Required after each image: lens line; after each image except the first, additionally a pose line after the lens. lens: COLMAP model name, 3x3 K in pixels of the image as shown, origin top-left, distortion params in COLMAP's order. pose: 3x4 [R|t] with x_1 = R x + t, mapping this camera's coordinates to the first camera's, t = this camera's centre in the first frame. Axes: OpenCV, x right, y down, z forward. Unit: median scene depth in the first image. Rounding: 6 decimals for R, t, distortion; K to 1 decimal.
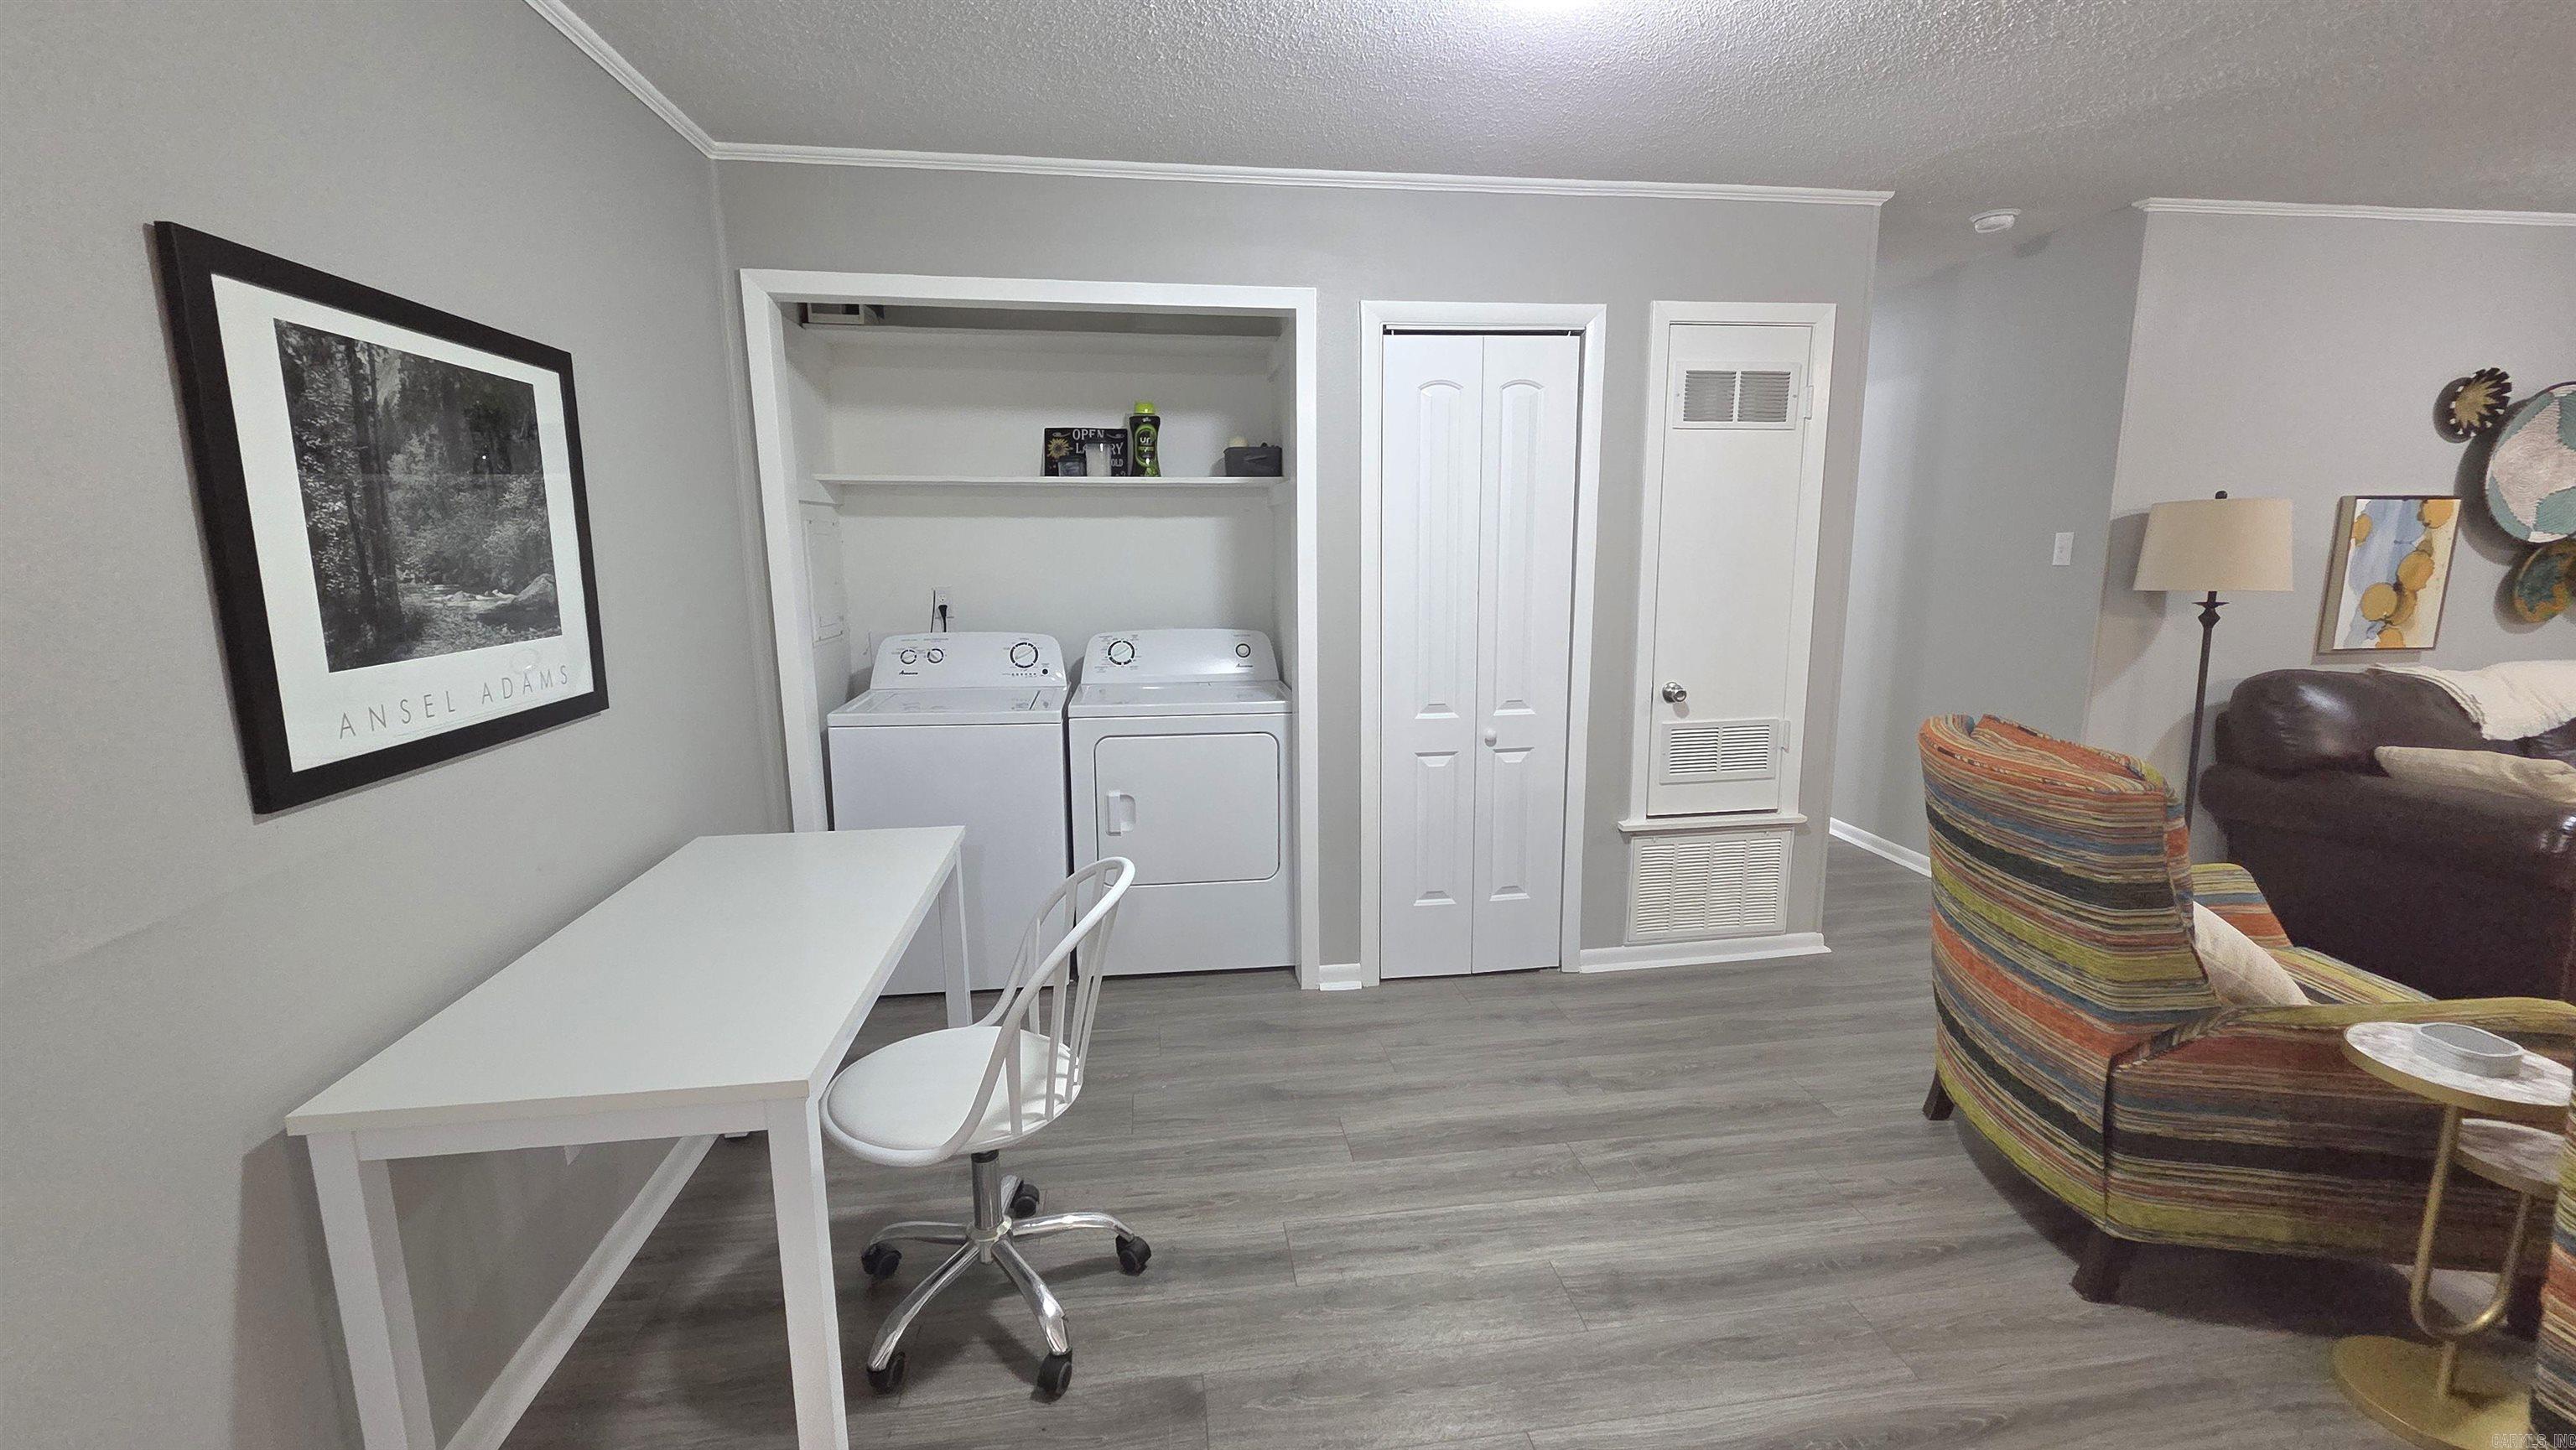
lens RADIAL K [[1051.2, 0, 1284.8], [0, 1051.2, 723.6], [0, 0, 1]] dist [0.000517, -0.000834]
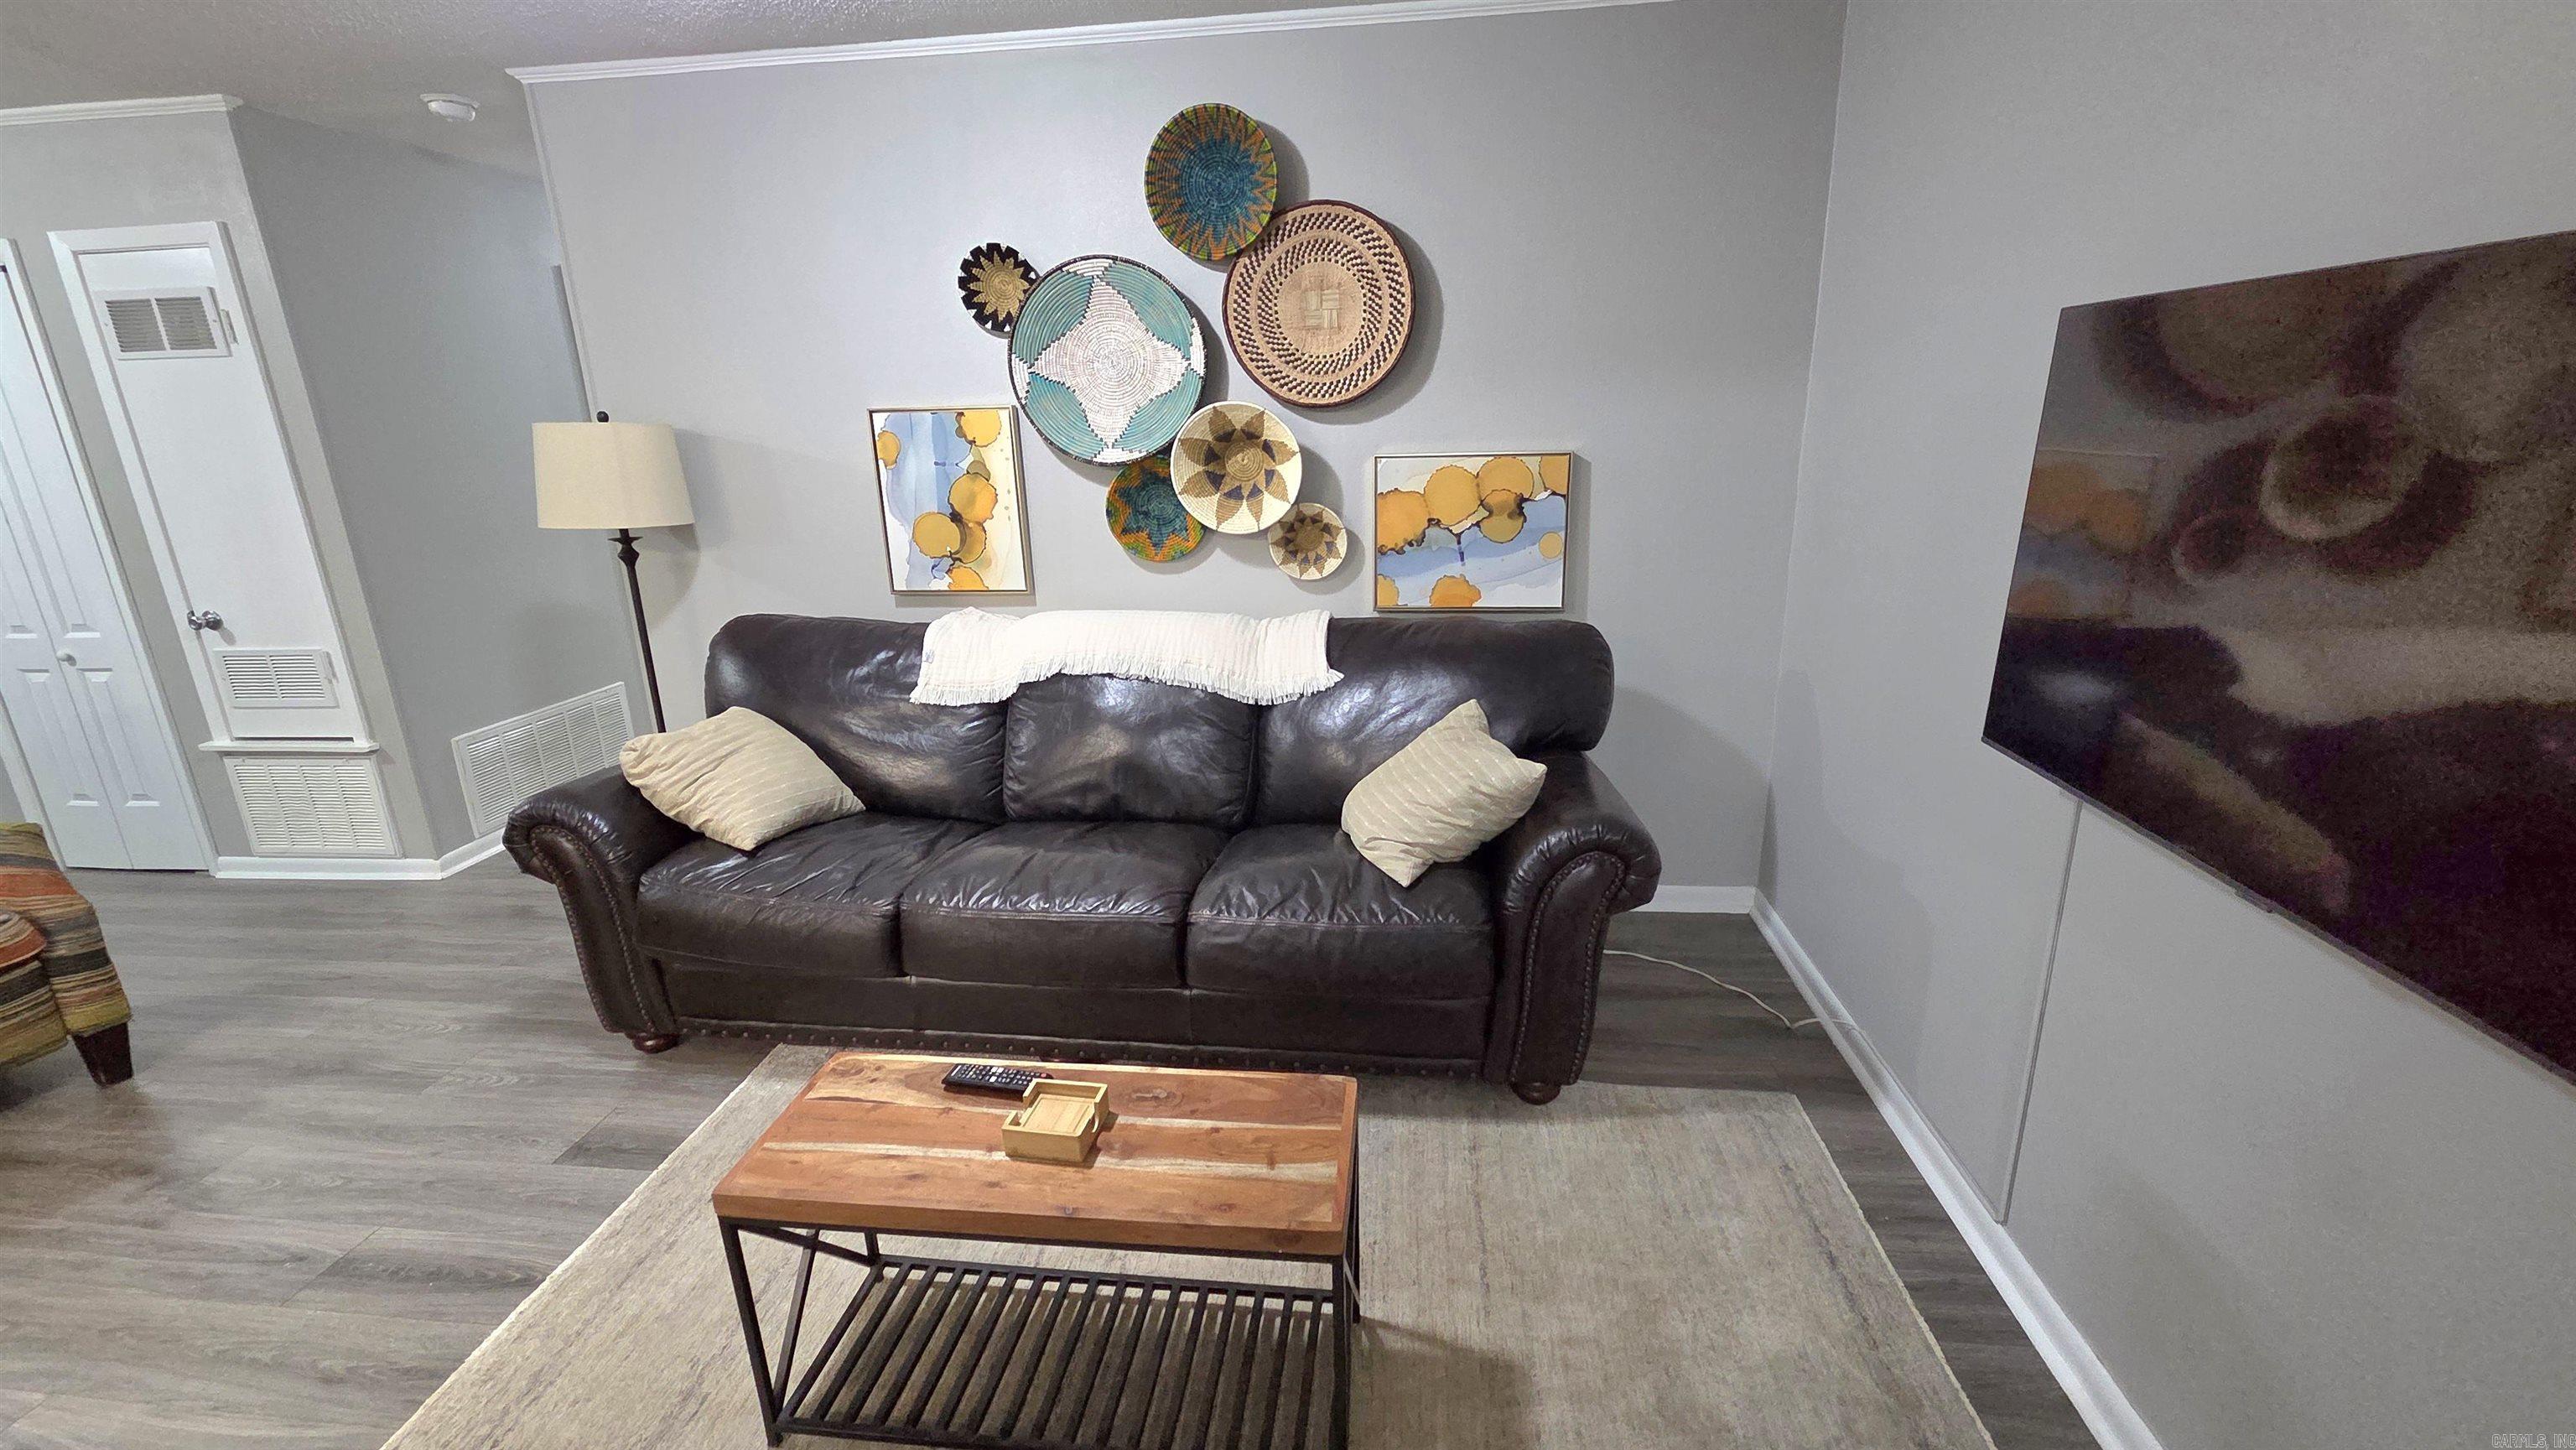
lens RADIAL K [[1051.2, 0, 1296.4], [0, 1051.2, 727.5], [0, 0, 1]] dist [0.000517, -0.000834]
pose [[0.968817, 0.053762, -0.241876, 1.562428], [-0.027013, 0.993276, 0.112574, -0.066010], [0.246302, -0.102530, 0.963755, 0.240187]]
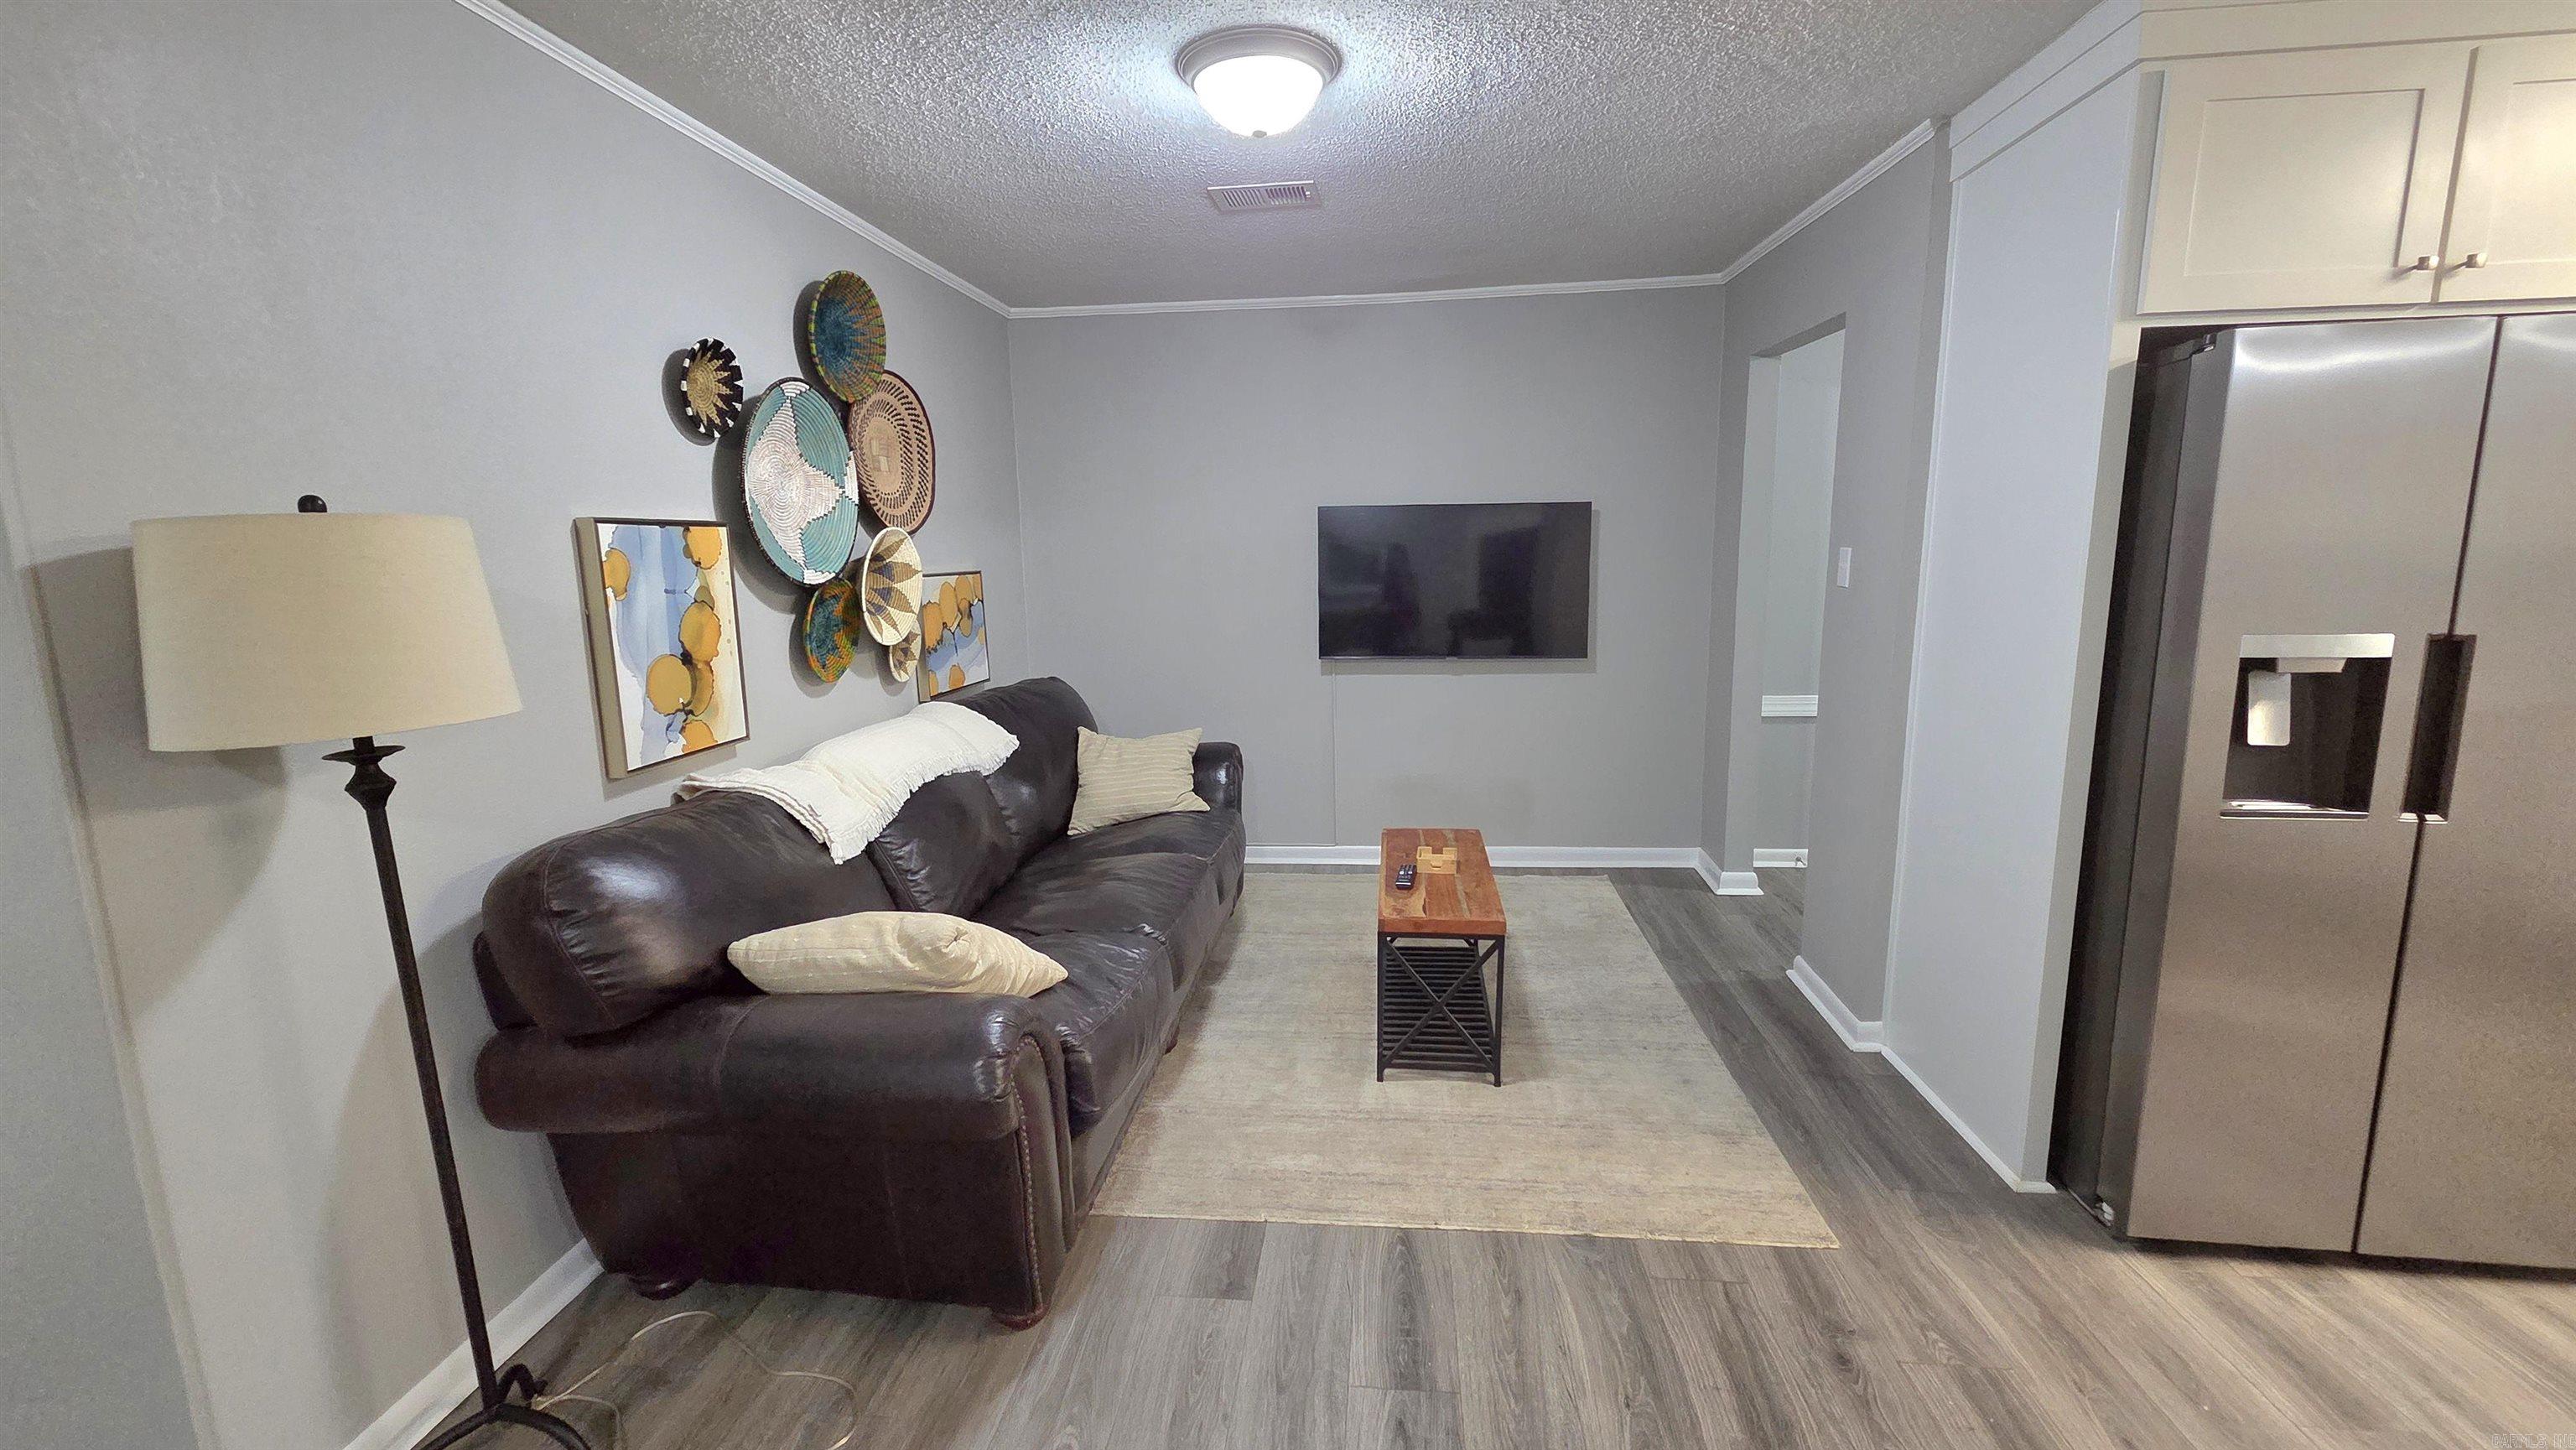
lens RADIAL K [[1051.2, 0, 1283.6], [0, 1051.2, 721.7], [0, 0, 1]] dist [0.000517, -0.000834]
pose [[0.236093, -0.160124, 0.958447, 0.519668], [0.181349, 0.976262, 0.118429, -0.103337], [-0.954658, 0.145853, 0.259527, 0.486625]]
